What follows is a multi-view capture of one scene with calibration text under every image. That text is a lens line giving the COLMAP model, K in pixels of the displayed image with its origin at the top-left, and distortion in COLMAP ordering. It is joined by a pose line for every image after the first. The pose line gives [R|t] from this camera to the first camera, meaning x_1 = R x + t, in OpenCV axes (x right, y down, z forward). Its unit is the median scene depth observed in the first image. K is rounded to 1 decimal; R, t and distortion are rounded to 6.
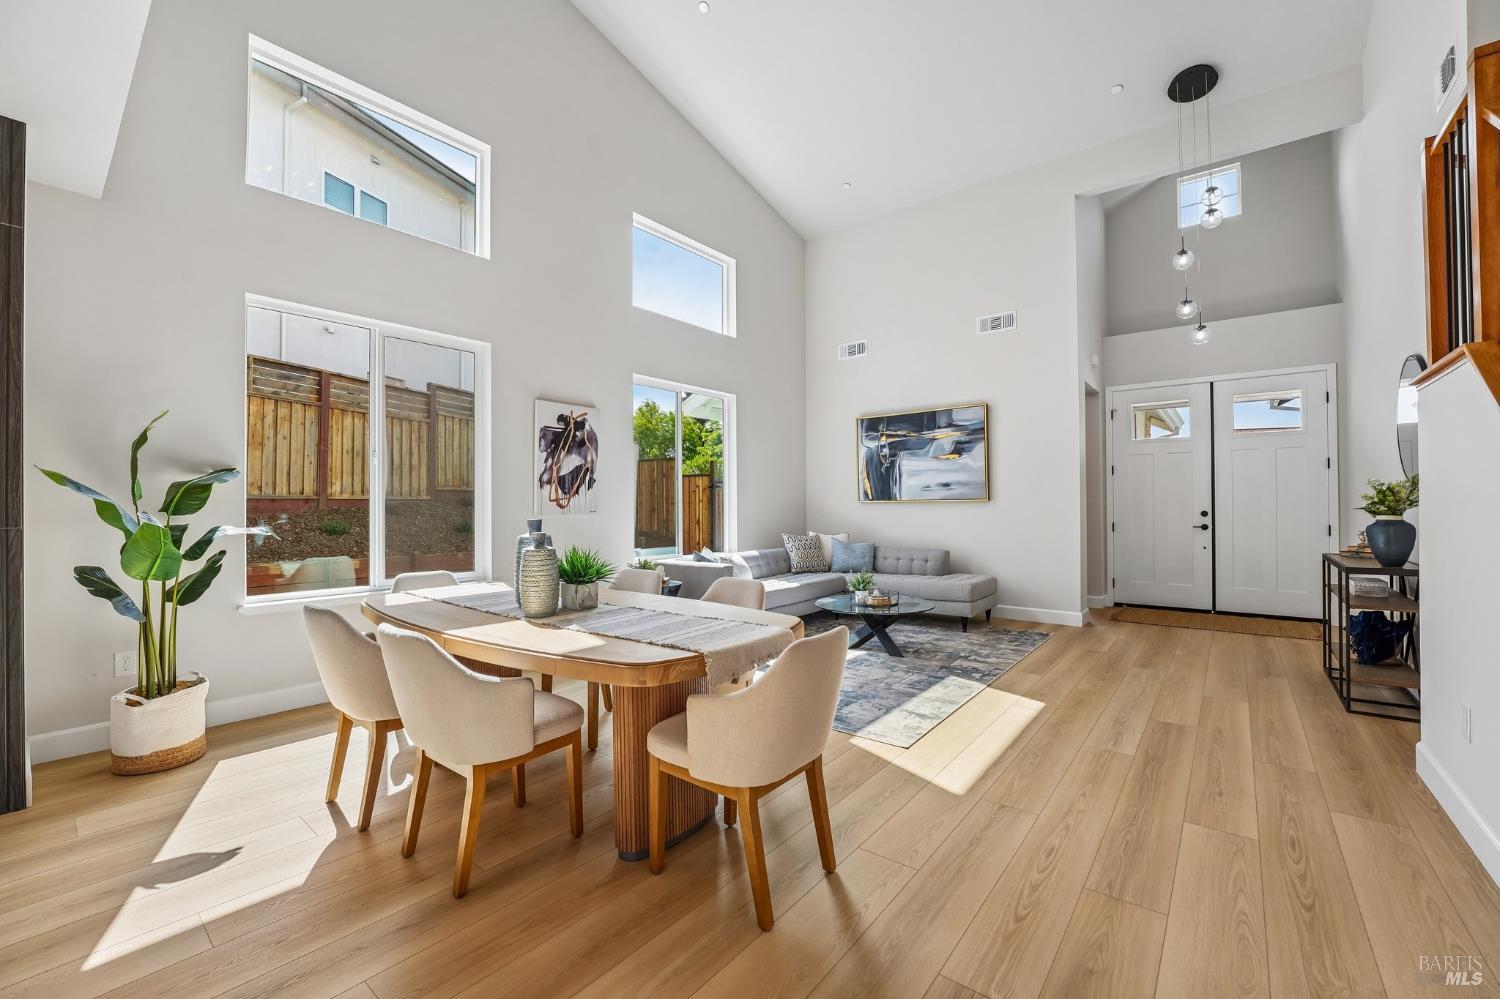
lens RADIAL K [[601.6, 0, 742.6], [0, 601.6, 503.4], [0, 0, 1]] dist [-0.023633, 0.000251]
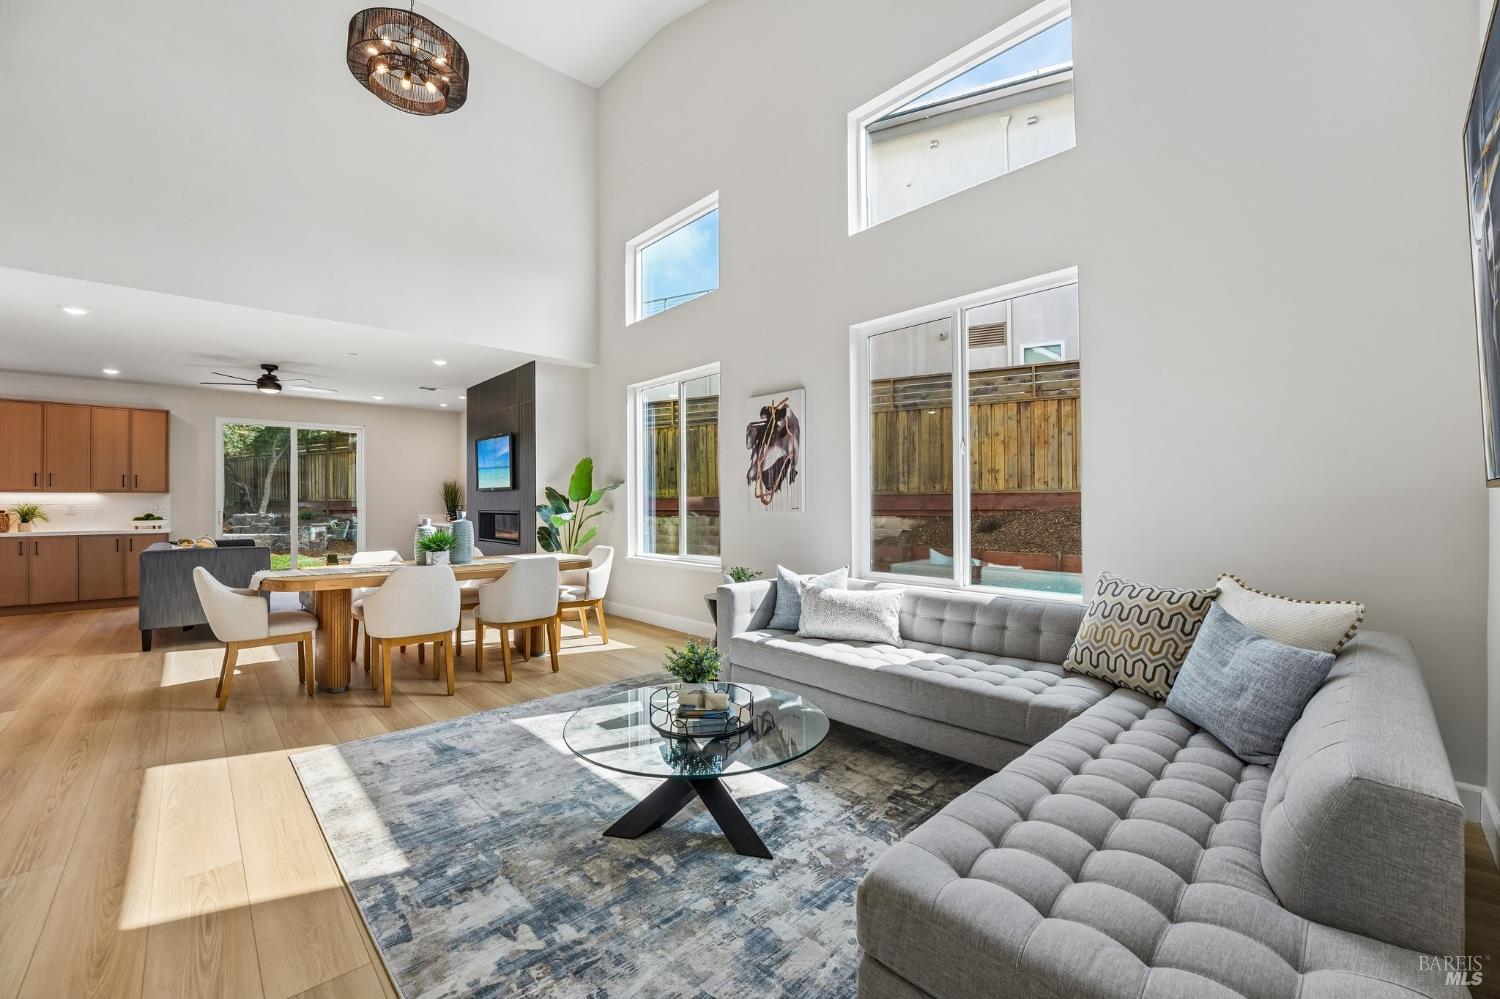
lens RADIAL K [[601.6, 0, 742.6], [0, 601.6, 503.4], [0, 0, 1]] dist [-0.023633, 0.000251]
pose [[-0.125051, 0.005087, -0.992137, 0.652592], [0.011115, 0.999931, 0.003726, 0.002295], [0.992088, -0.010562, -0.125099, 1.072076]]
